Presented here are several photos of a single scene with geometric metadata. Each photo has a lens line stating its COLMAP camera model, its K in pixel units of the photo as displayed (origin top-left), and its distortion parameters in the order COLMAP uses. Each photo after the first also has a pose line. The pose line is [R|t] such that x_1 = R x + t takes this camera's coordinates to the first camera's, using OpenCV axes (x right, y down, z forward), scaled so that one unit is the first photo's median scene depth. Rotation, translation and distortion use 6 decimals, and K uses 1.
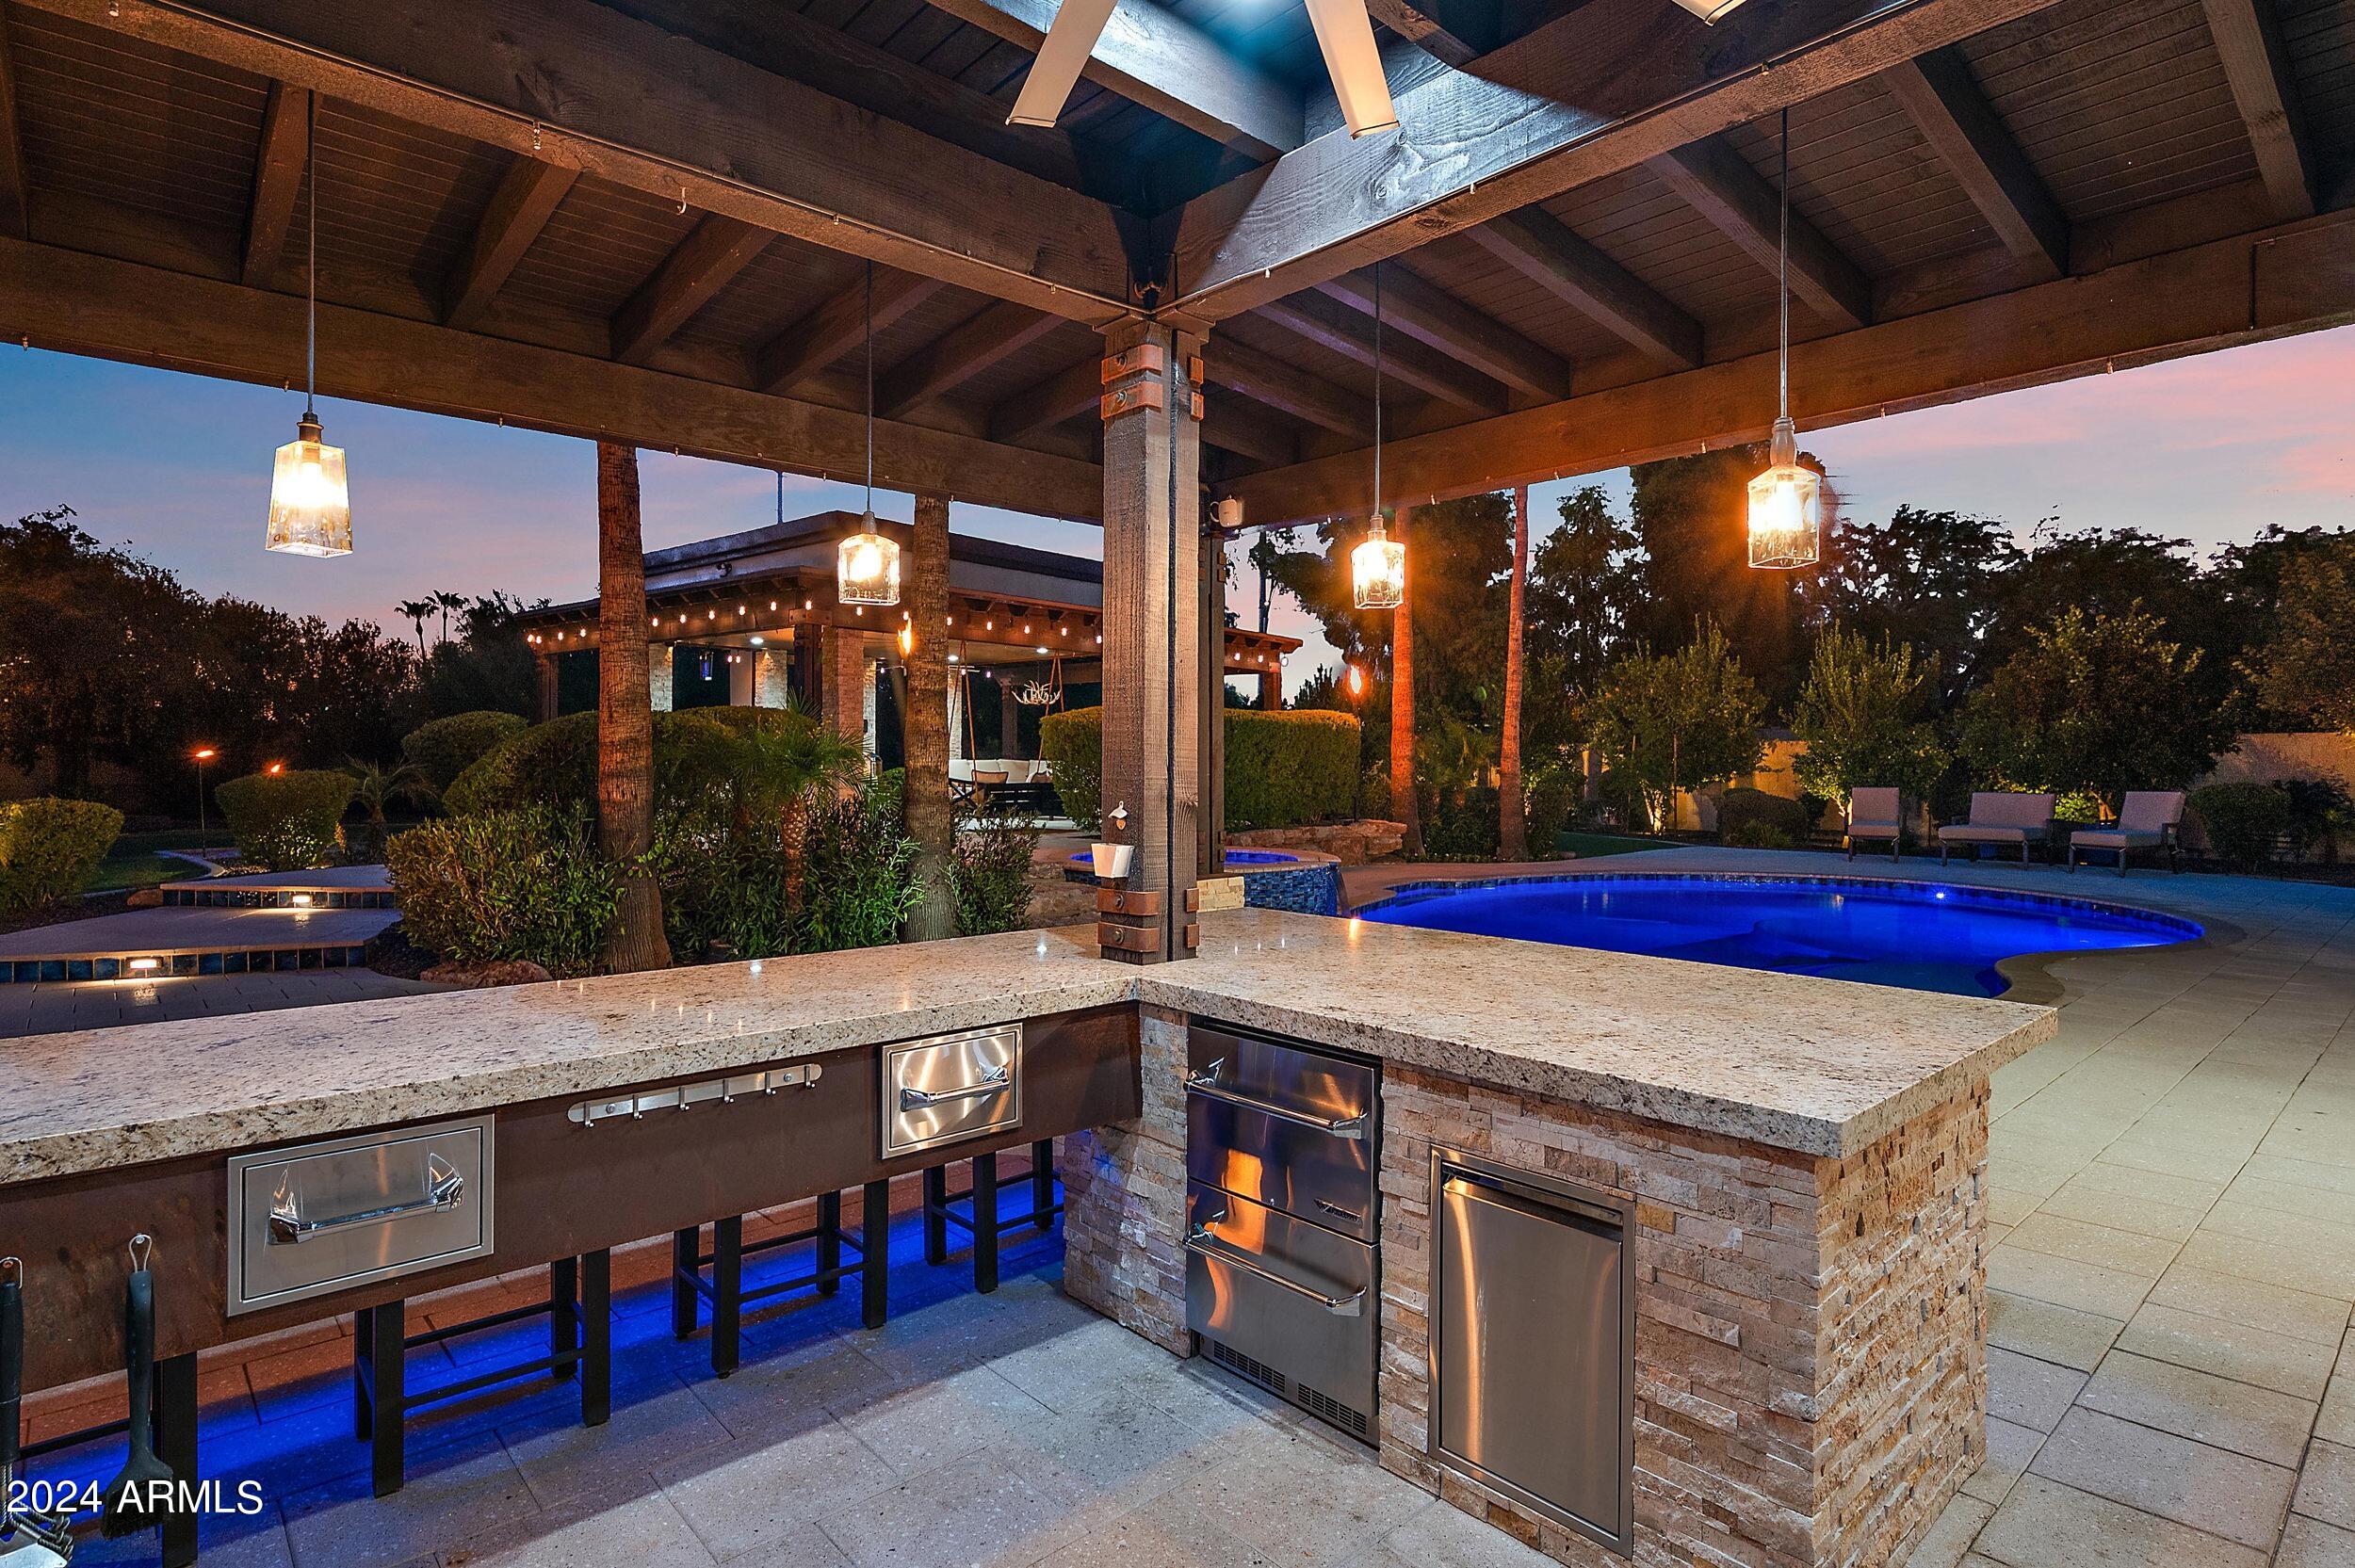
lens RADIAL K [[1223.4, 0, 1177.5], [0, 1223.4, 784.0], [0, 0, 1]] dist [0.000541, -0.000015]
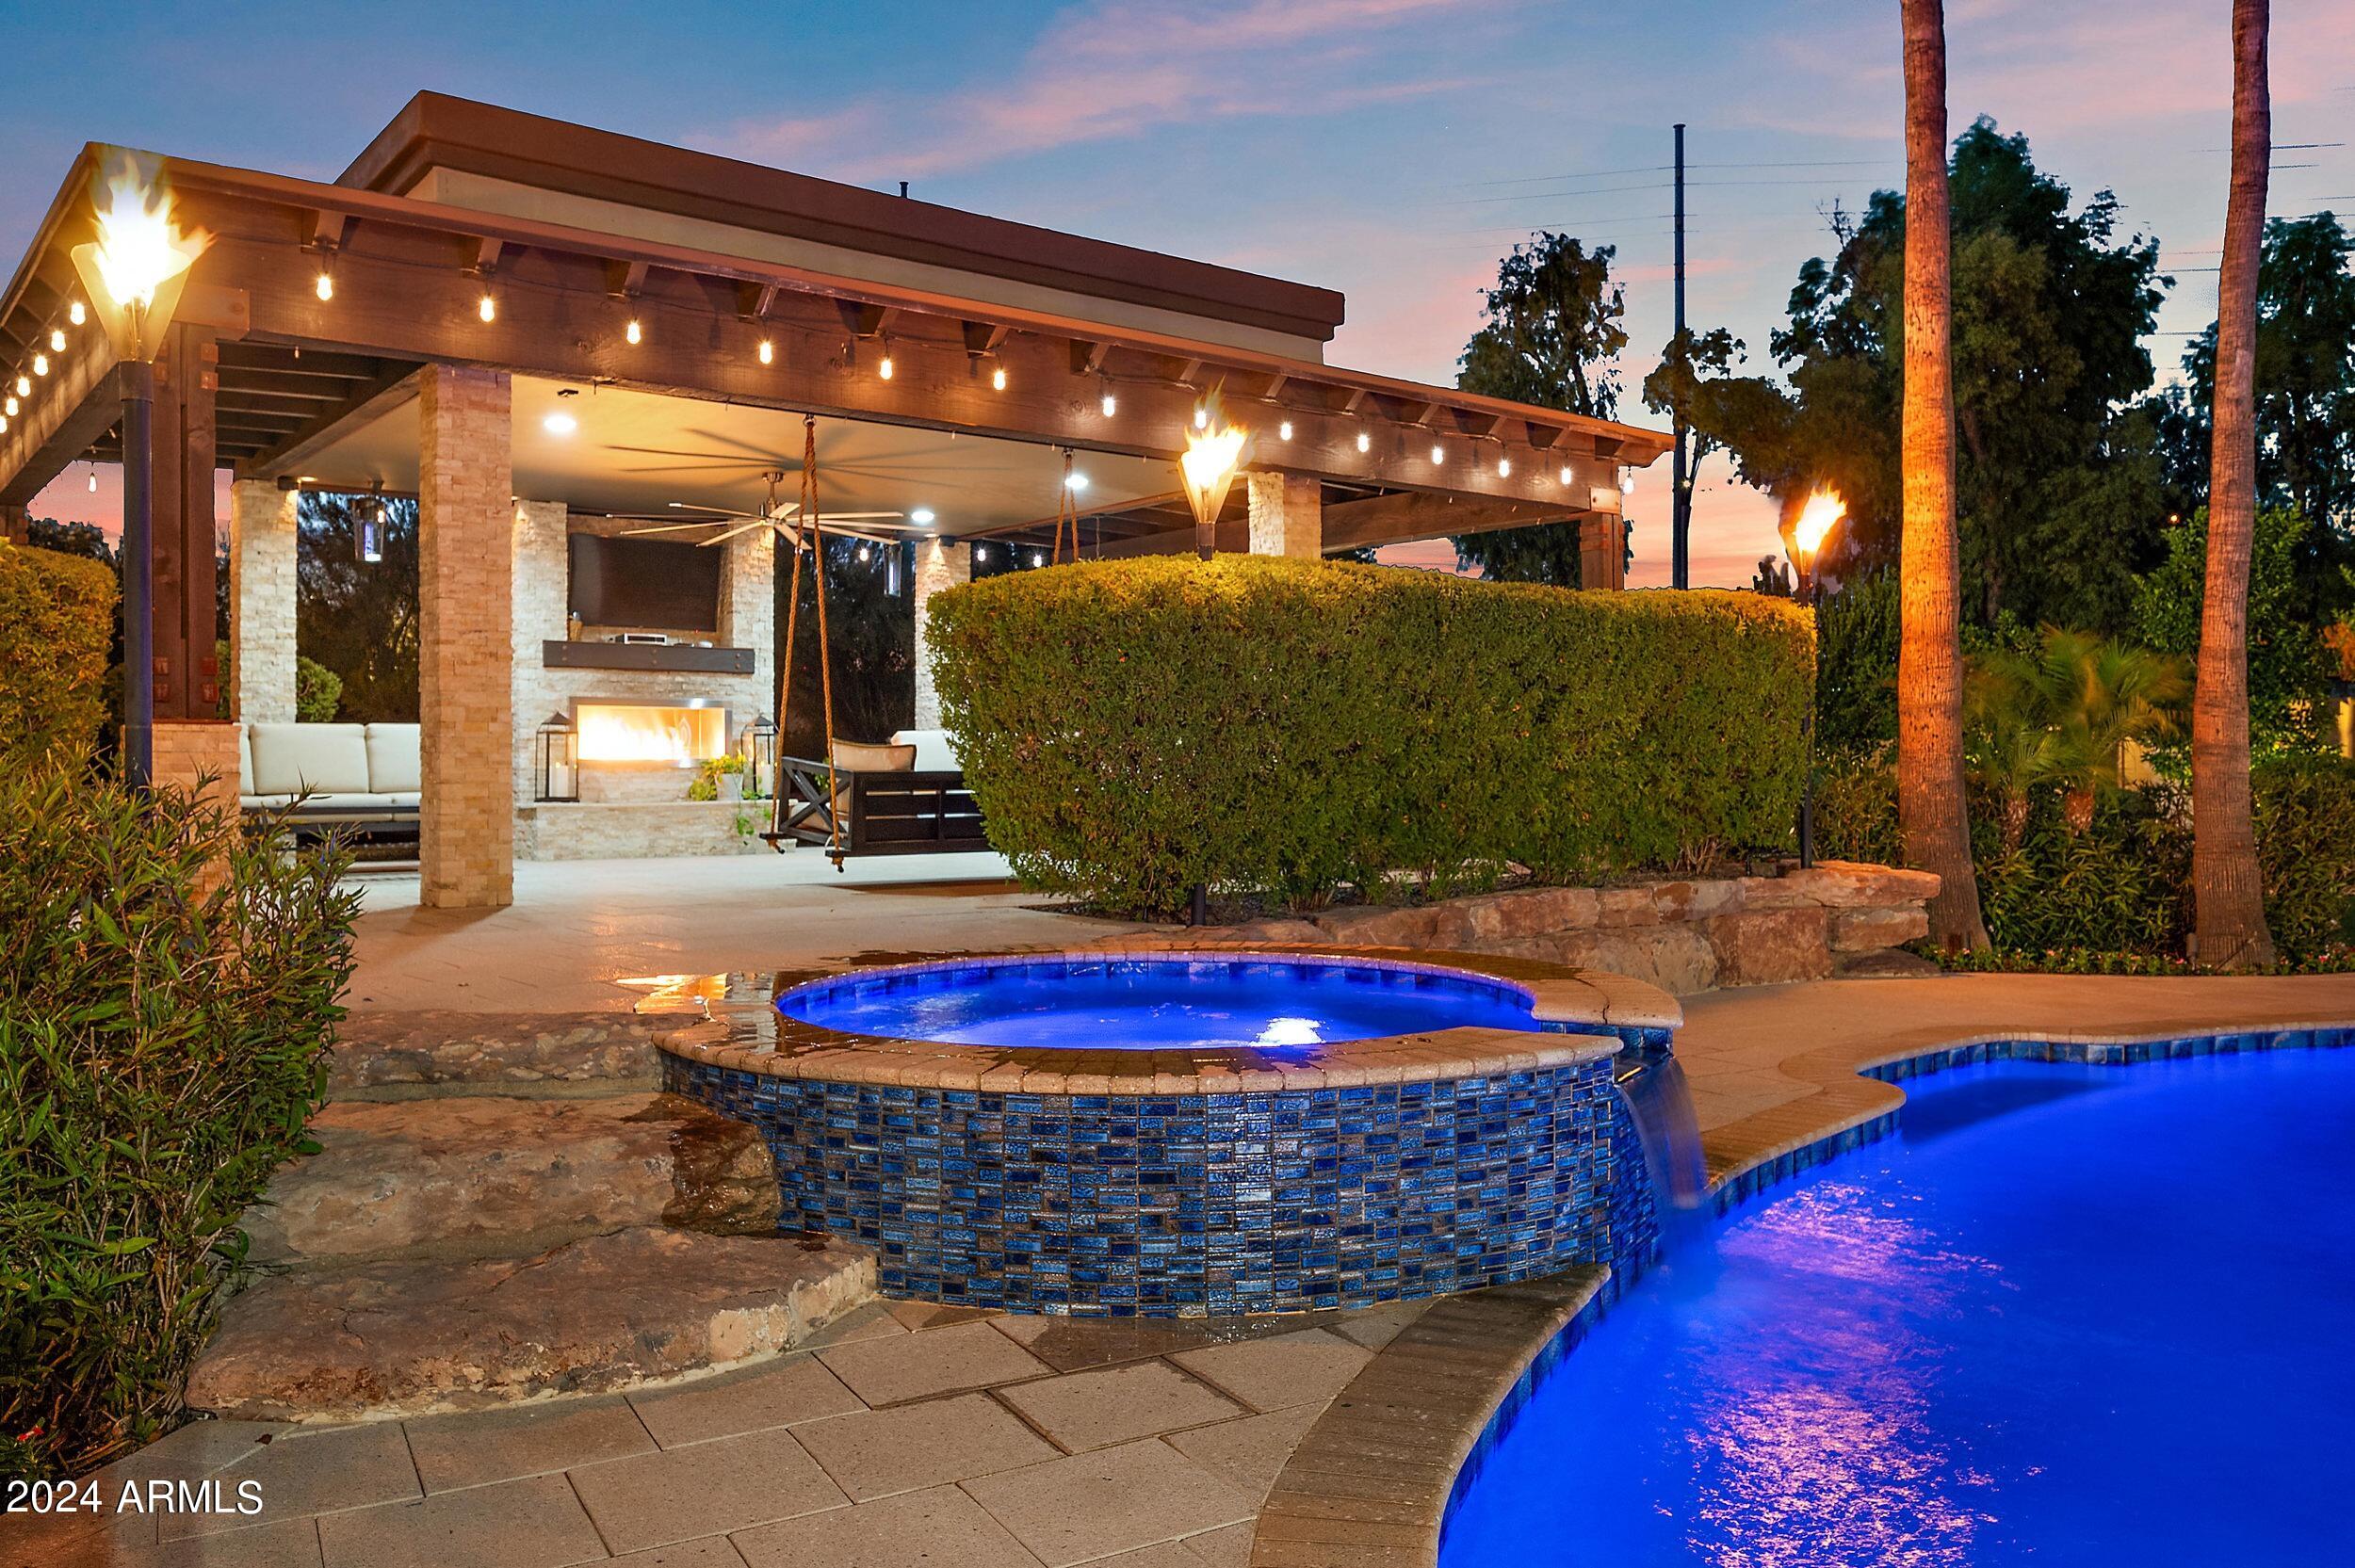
lens RADIAL K [[1826.1, 0, 1177.5], [0, 1826.1, 784.0], [0, 0, 1]] dist [-0.006234, -0.002678]
pose [[0.977298, -0.003434, -0.211842, 0.070813], [0.002350, 0.999983, -0.005372, 0.006301], [0.211857, 0.004752, 0.977289, 0.367584]]
